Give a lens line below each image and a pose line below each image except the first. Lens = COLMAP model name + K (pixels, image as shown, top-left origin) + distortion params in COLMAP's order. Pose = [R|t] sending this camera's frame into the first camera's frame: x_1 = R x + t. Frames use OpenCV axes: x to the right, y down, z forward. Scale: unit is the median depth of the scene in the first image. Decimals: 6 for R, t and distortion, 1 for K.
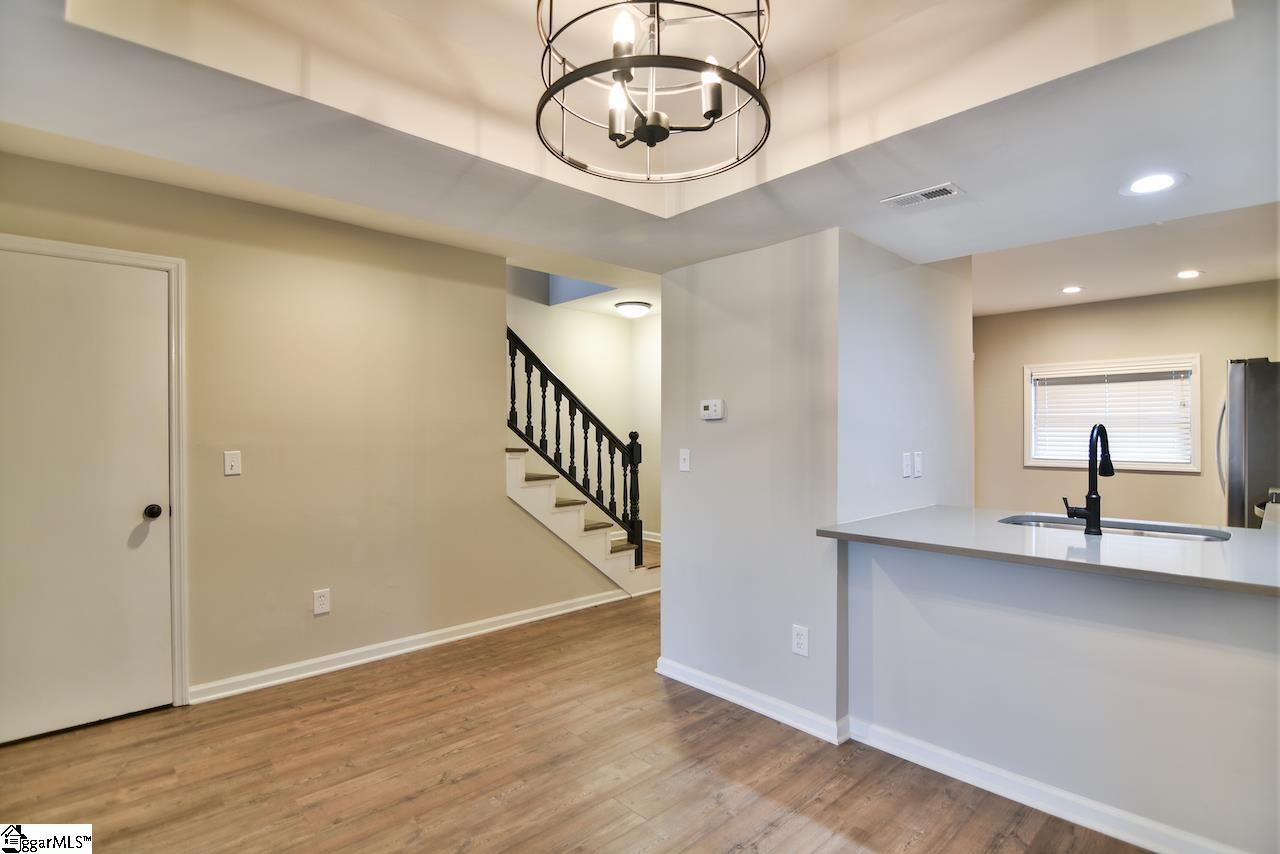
lens RADIAL K [[607.7, 0, 632.2], [0, 607.7, 430.4], [0, 0, 1]] dist [-0.013592, -0.006550]
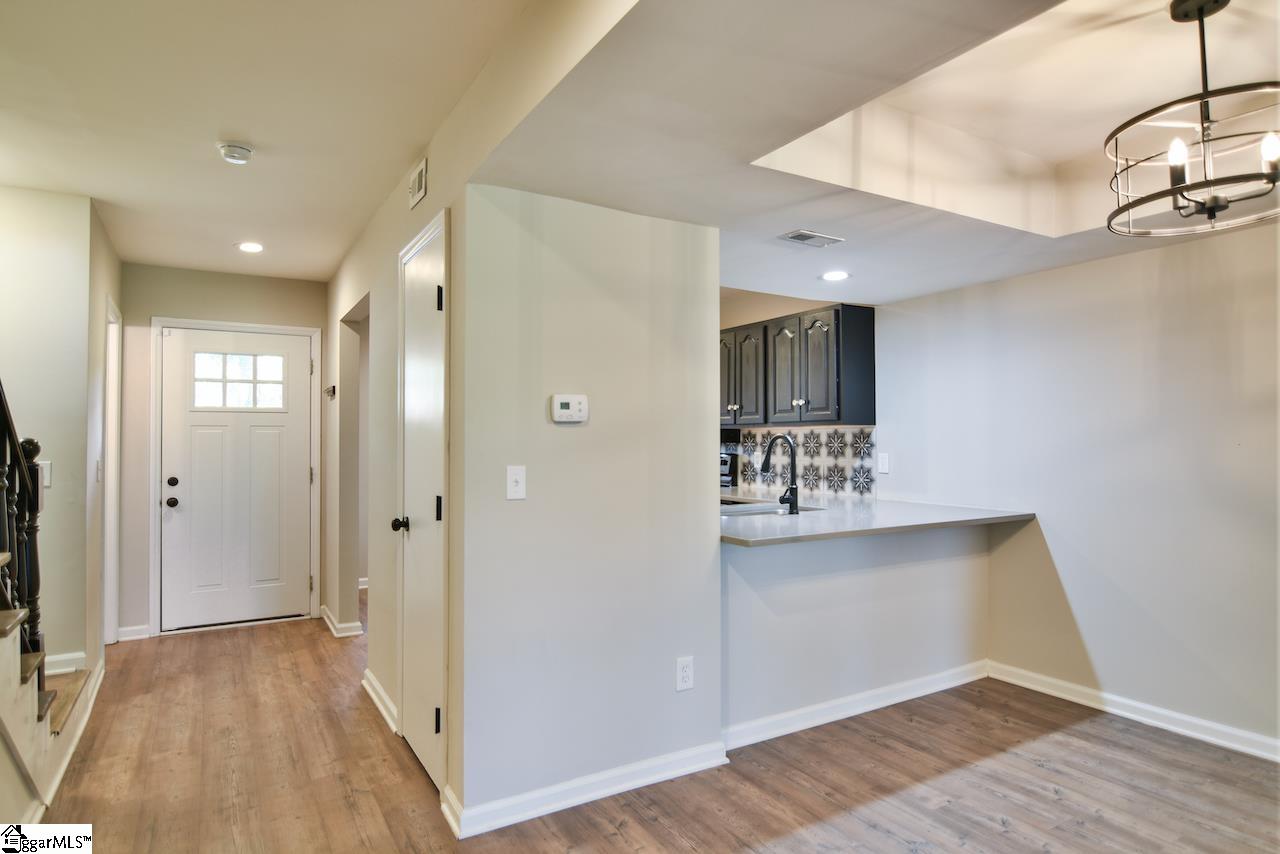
lens RADIAL K [[721.3, 0, 636.0], [0, 721.3, 428.8], [0, 0, 1]] dist [-0.015033, -0.003315]
pose [[0.218450, 0.014709, 0.975737, -0.818550], [0.001506, 0.999880, -0.015410, 0.003636], [-0.975847, 0.004836, 0.218402, 0.884461]]
